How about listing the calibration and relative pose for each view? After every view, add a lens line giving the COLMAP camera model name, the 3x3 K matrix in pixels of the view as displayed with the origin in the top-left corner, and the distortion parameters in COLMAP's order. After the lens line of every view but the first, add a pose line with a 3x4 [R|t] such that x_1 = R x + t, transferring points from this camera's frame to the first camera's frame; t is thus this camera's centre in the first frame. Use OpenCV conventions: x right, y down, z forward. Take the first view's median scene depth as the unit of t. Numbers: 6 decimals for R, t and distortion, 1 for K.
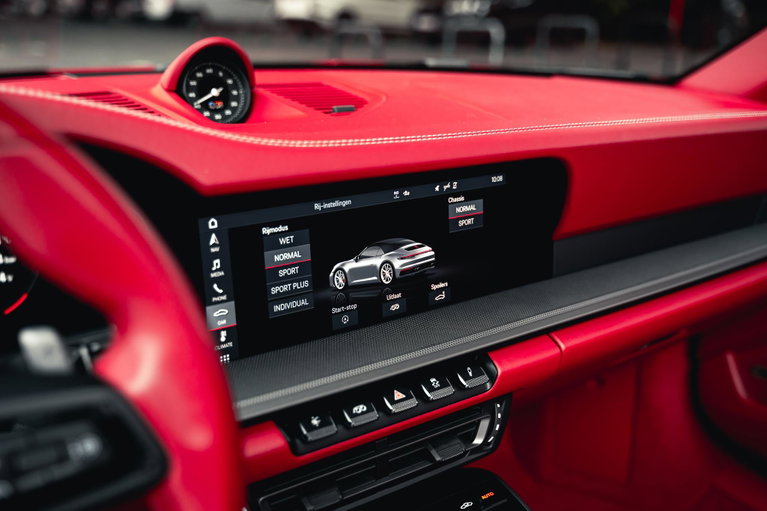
lens RADIAL K [[802.1, 0, 383.5], [0, 802.1, 255.5], [0, 0, 1]] dist [0.004868, 0.001837]
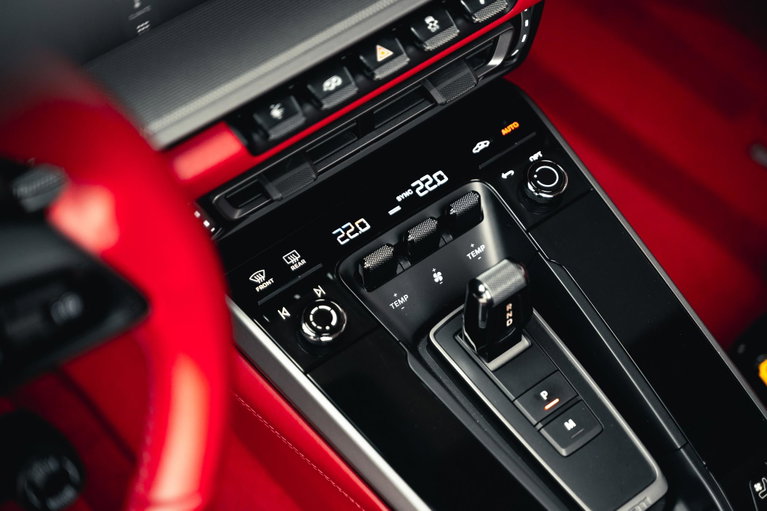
lens RADIAL K [[1639.4, 0, 383.5], [0, 1639.4, 255.5], [0, 0, 1]] dist [0.044242, 0.223358]
pose [[0.998280, -0.058624, -0.000311, 0.008785], [0.048988, 0.831241, 0.553750, -0.506273], [-0.032204, -0.552813, 0.832683, -0.358912]]
